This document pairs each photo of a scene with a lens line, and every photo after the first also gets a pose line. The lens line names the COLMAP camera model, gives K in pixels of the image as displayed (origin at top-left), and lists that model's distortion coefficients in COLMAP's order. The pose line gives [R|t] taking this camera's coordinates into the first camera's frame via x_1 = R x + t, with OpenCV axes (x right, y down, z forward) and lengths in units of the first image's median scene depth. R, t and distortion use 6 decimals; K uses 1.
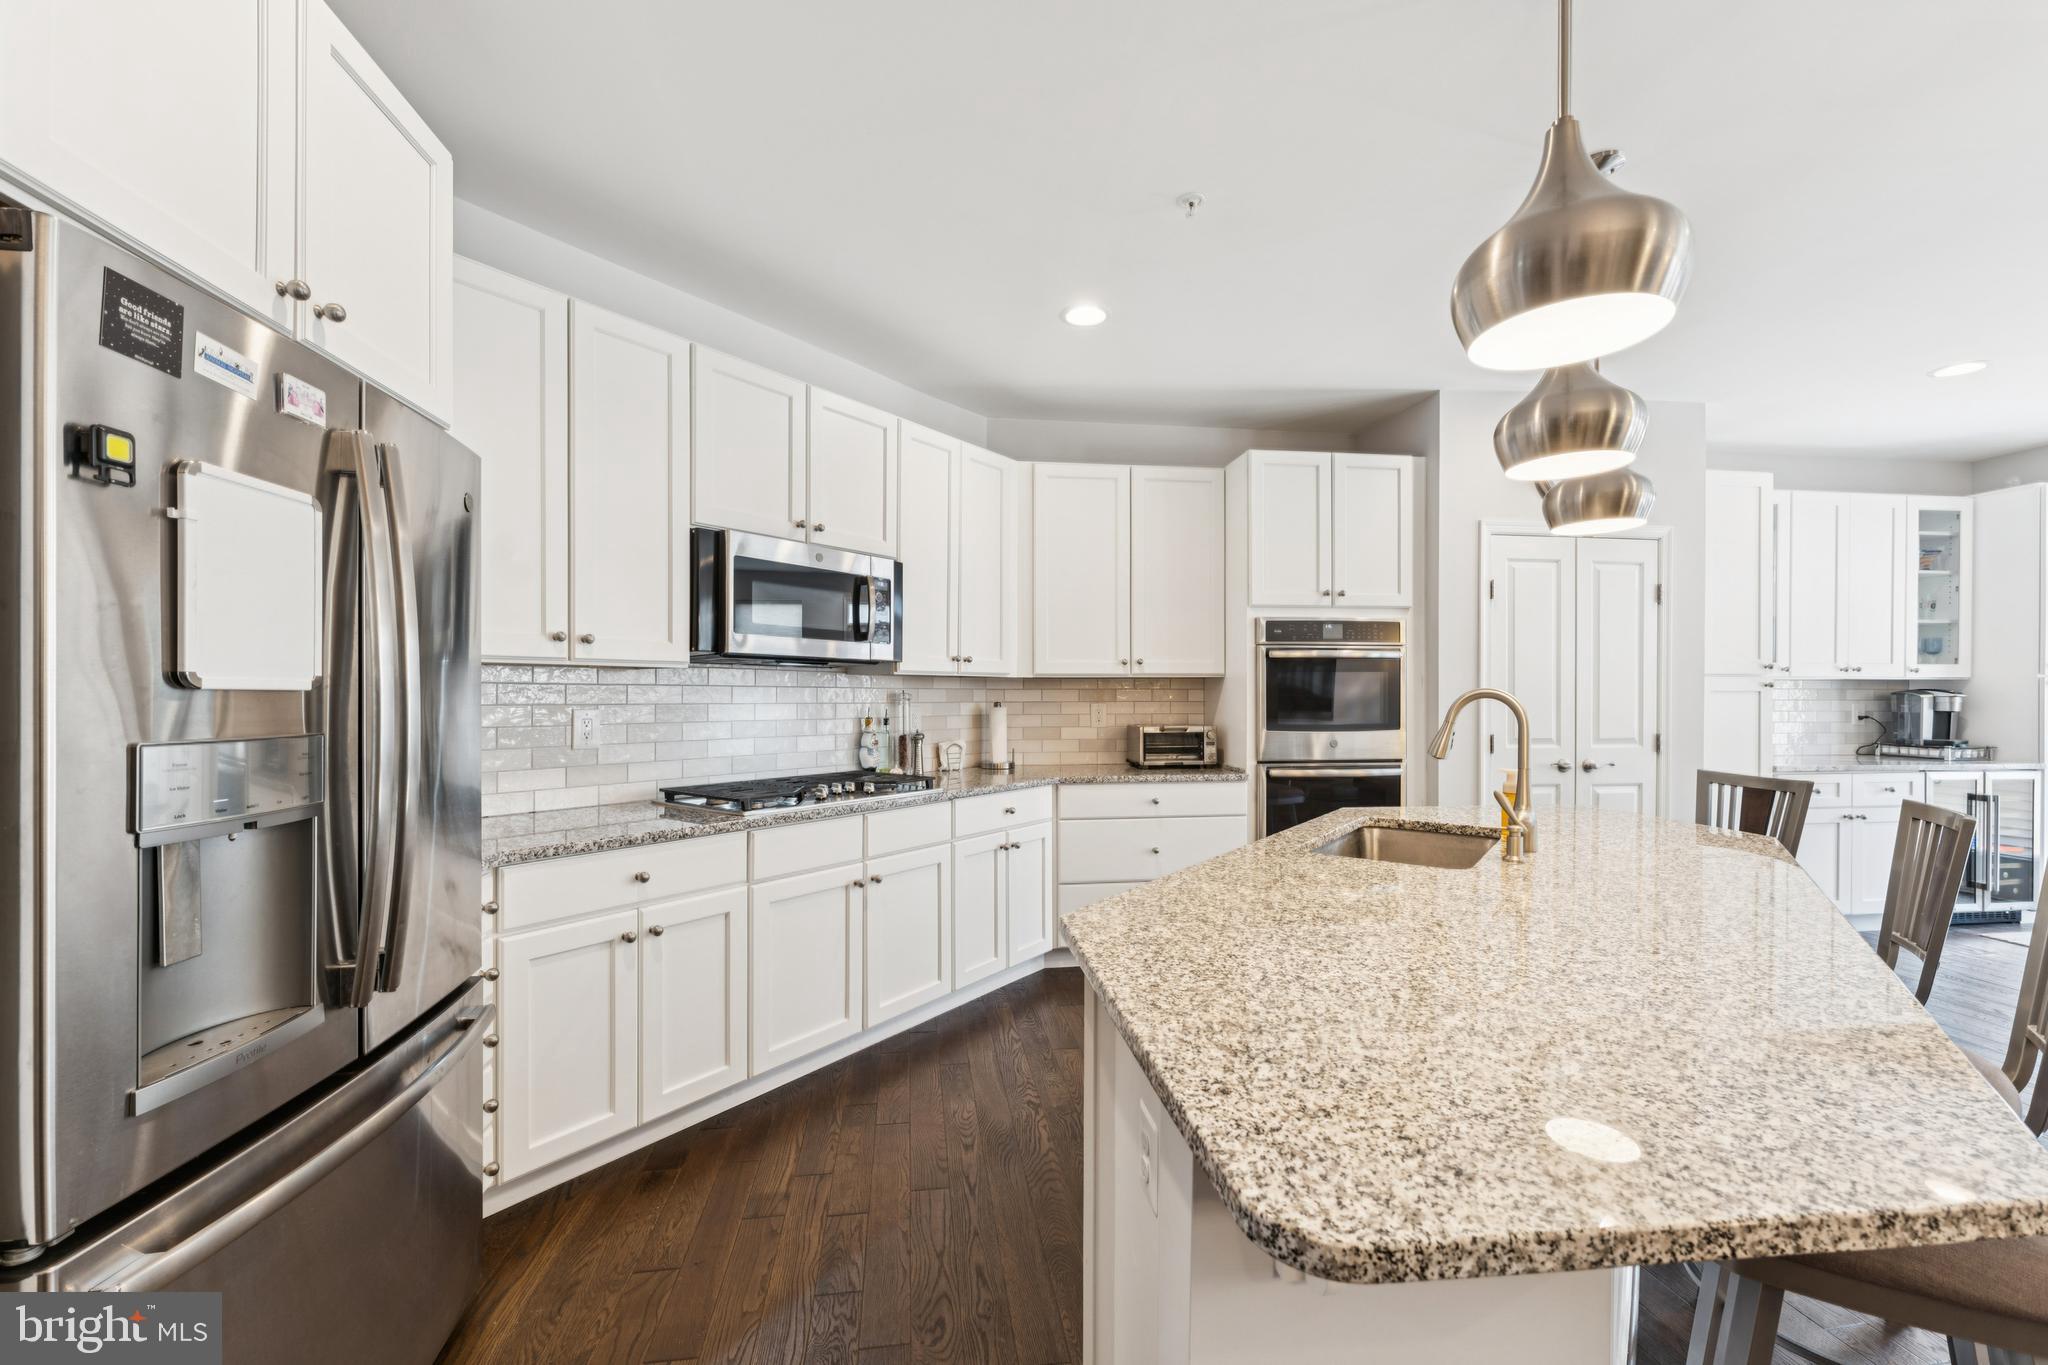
lens RADIAL K [[828.6, 0, 1025.4], [0, 828.6, 697.5], [0, 0, 1]] dist [-0.001099, -0.000047]
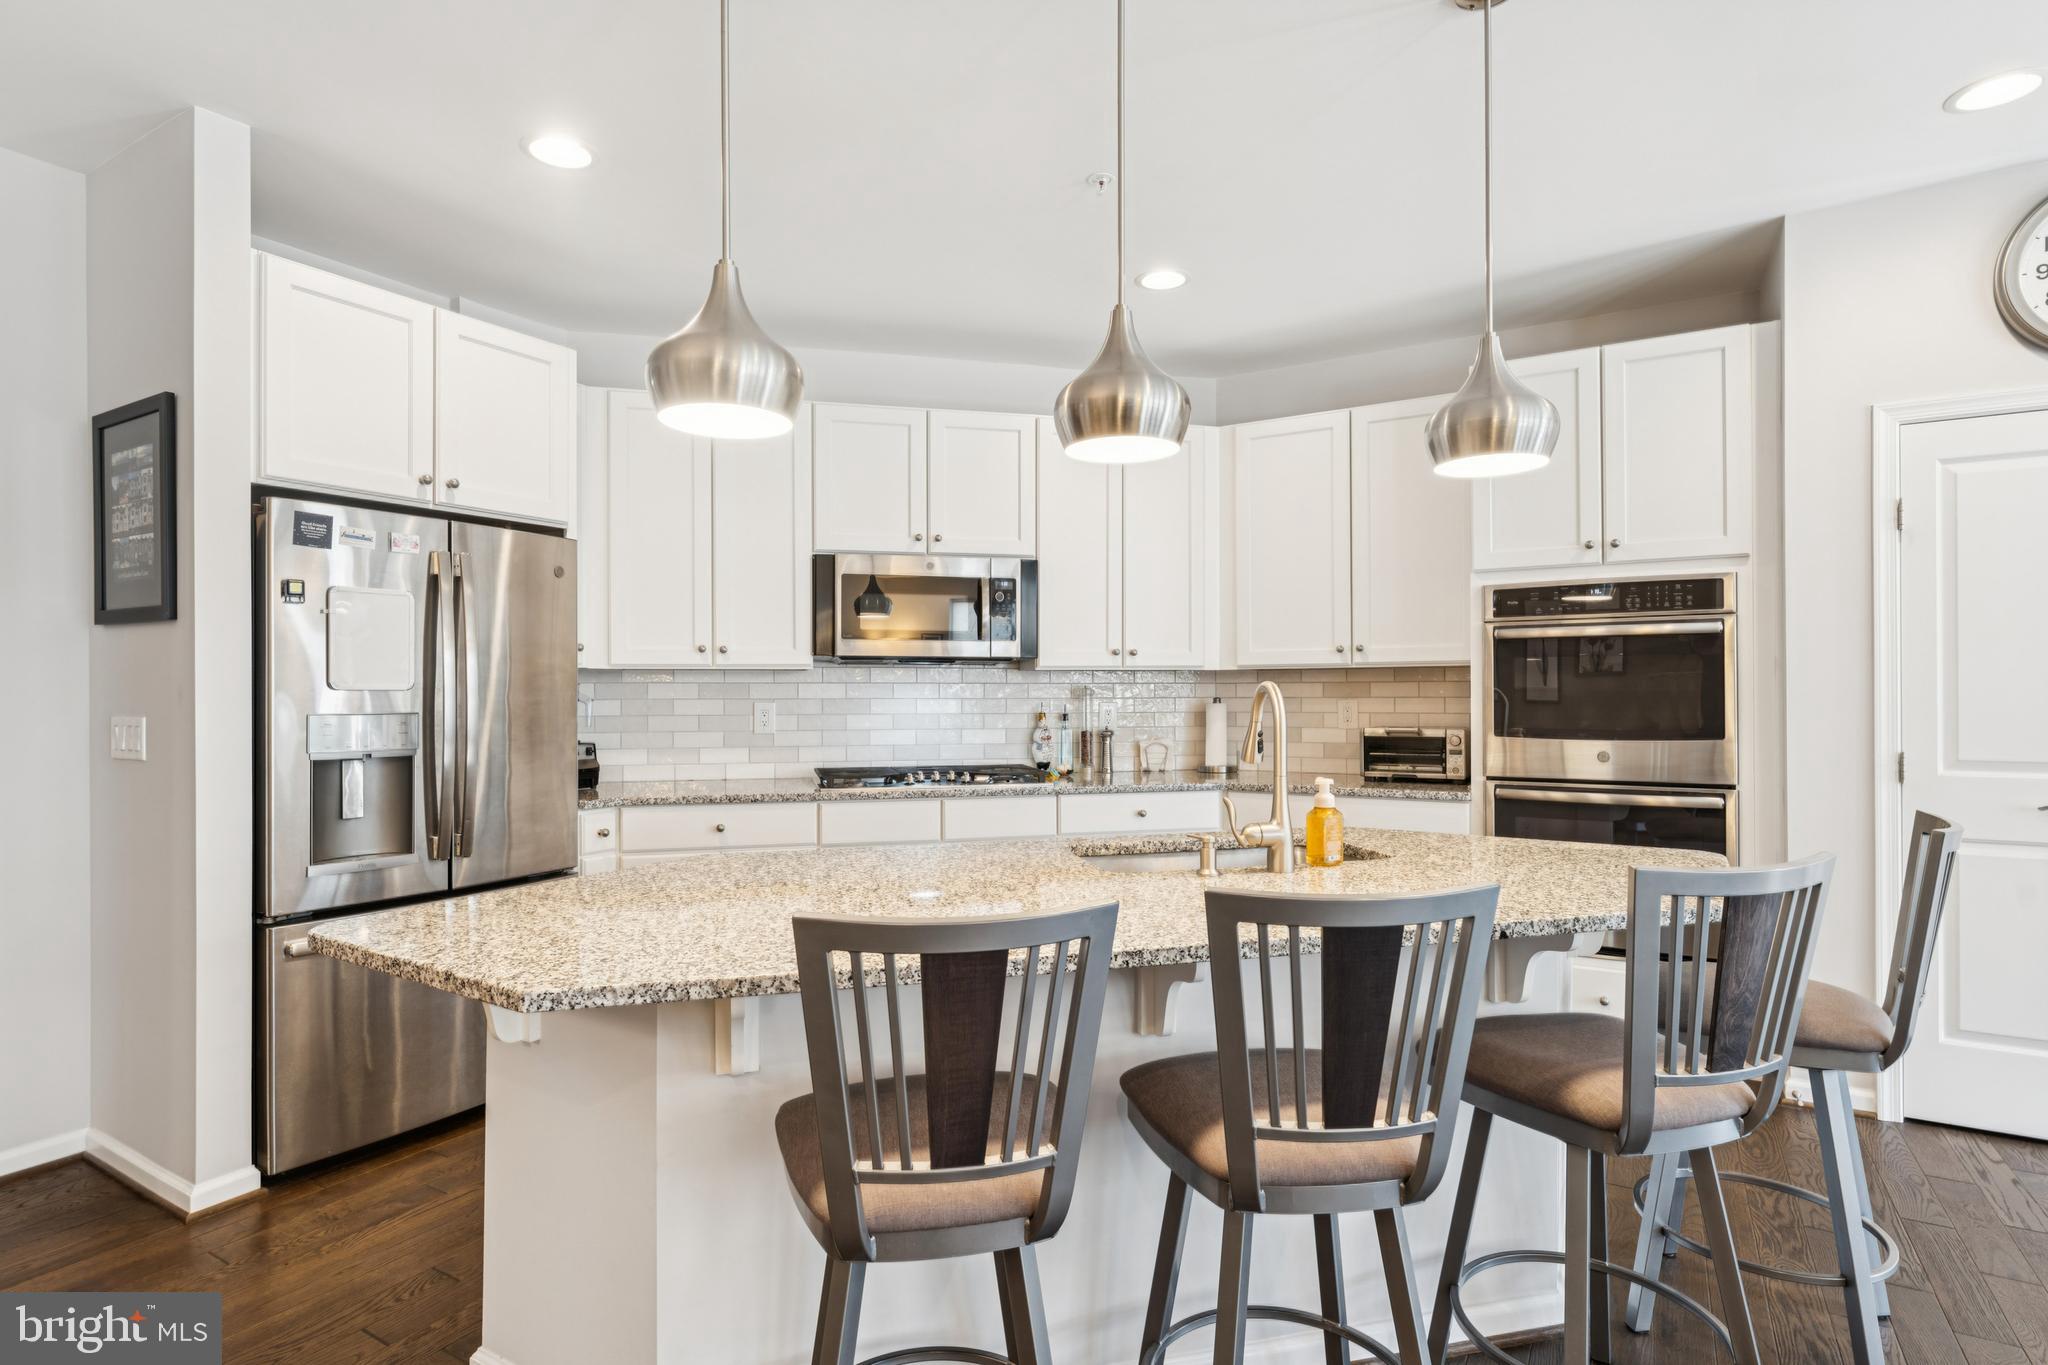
lens RADIAL K [[1039.0, 0, 1024.8], [0, 1039.0, 694.7], [0, 0, 1]] dist [-0.003645, -0.000500]
pose [[0.780828, -0.000510, -0.624746, 0.540854], [0.002024, 0.999996, 0.001713, 0.000009], [0.624743, -0.002601, 0.780826, -0.000734]]
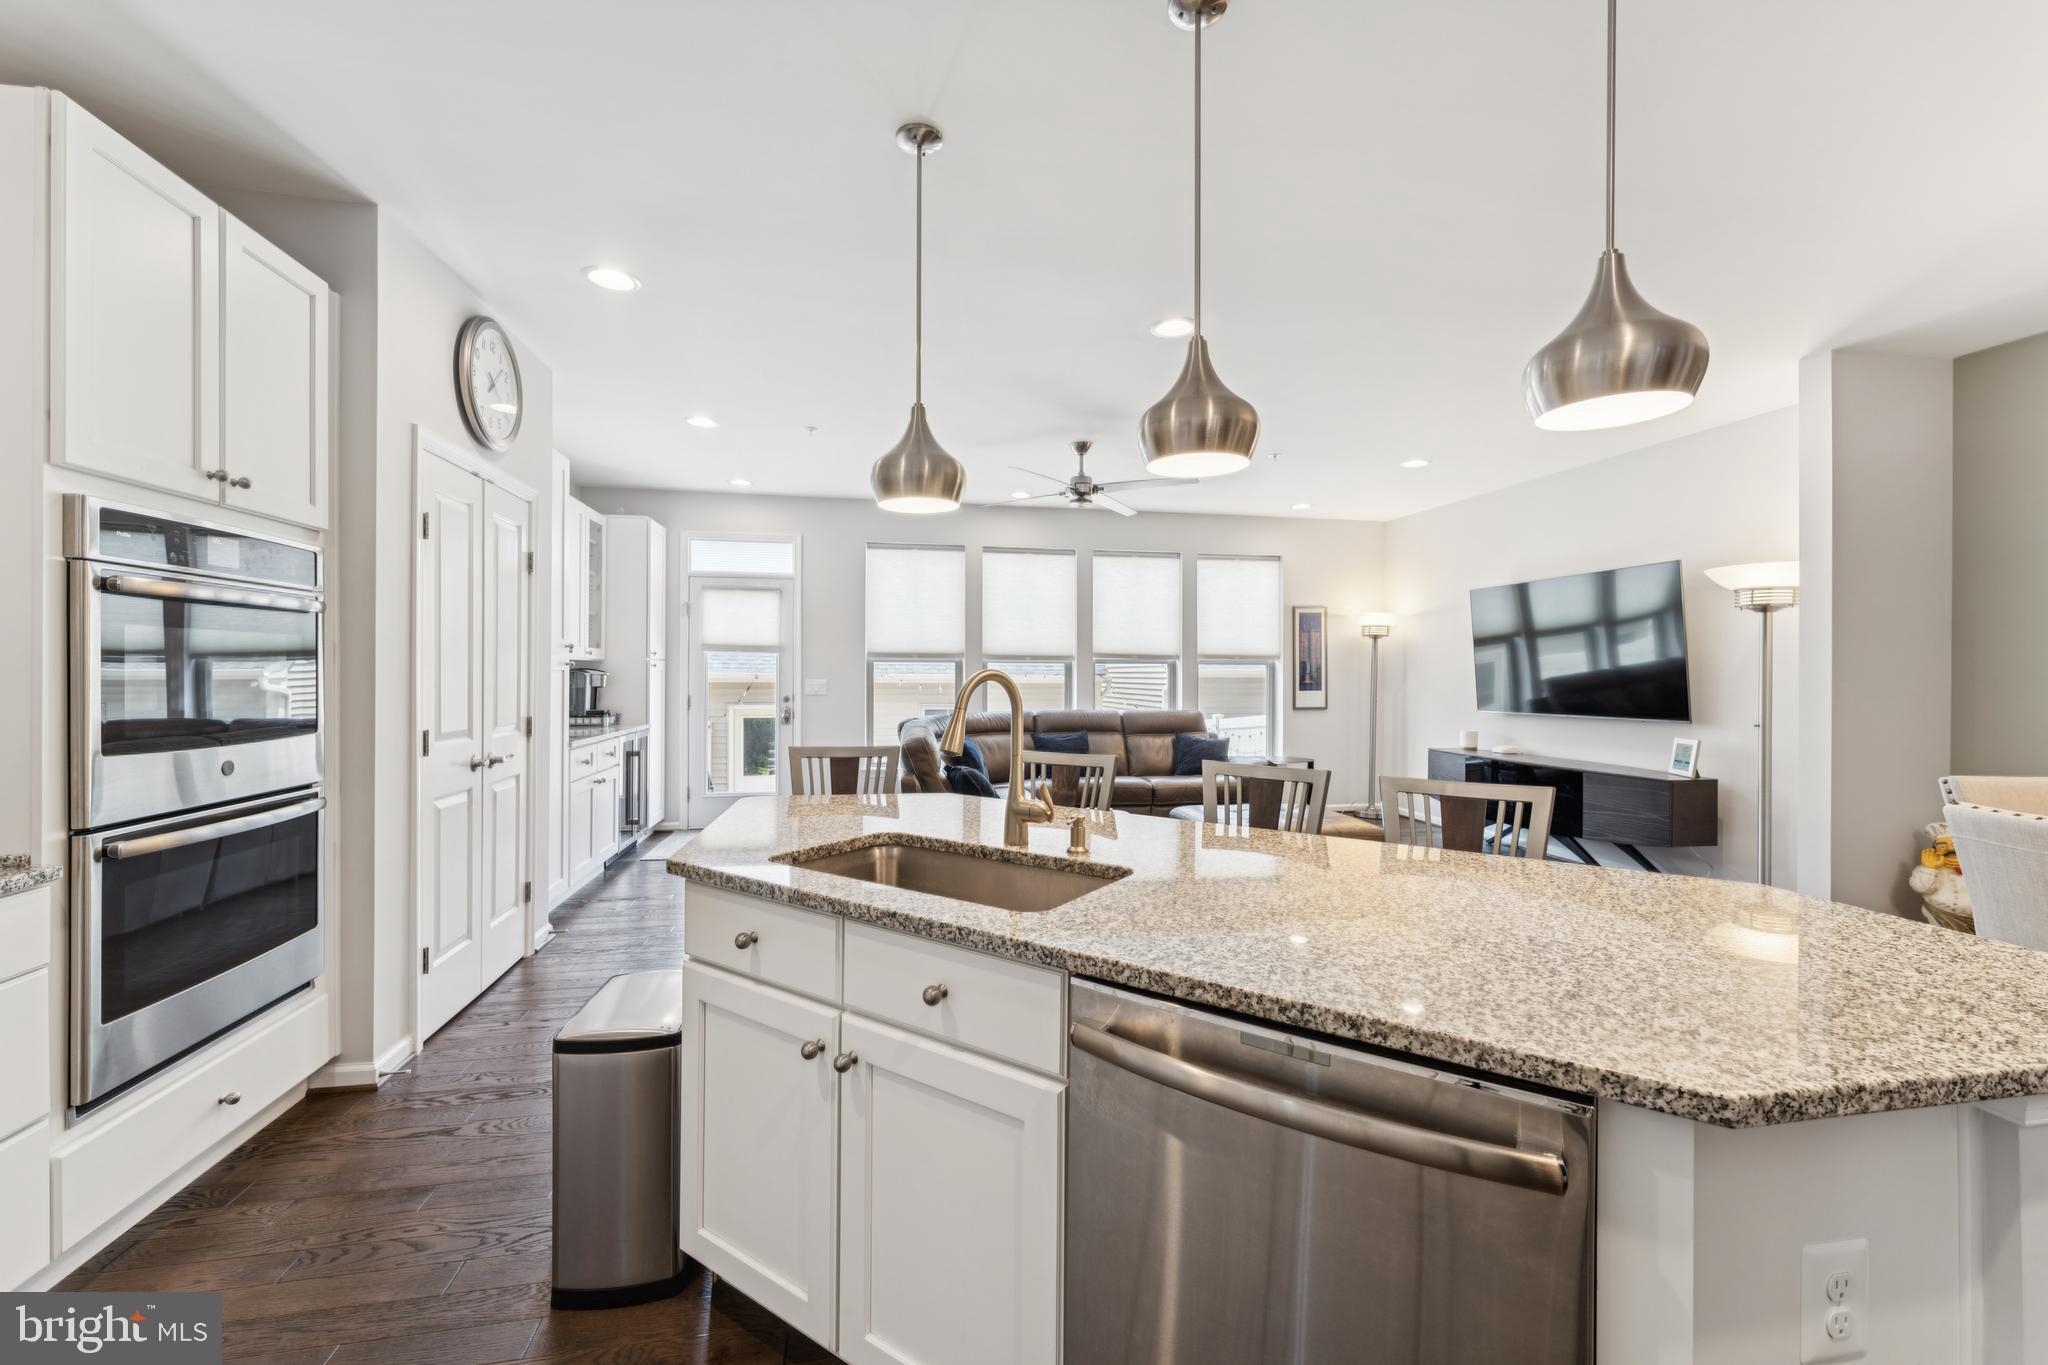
lens RADIAL K [[819.2, 0, 1019.6], [0, 819.2, 672.8], [0, 0, 1]] dist [-0.001392, 0.000294]
pose [[-0.050357, 0.000247, 0.998731, -0.165548], [0.000587, 1.000000, -0.000218, -0.003972], [-0.998731, 0.000575, -0.050357, 0.528766]]
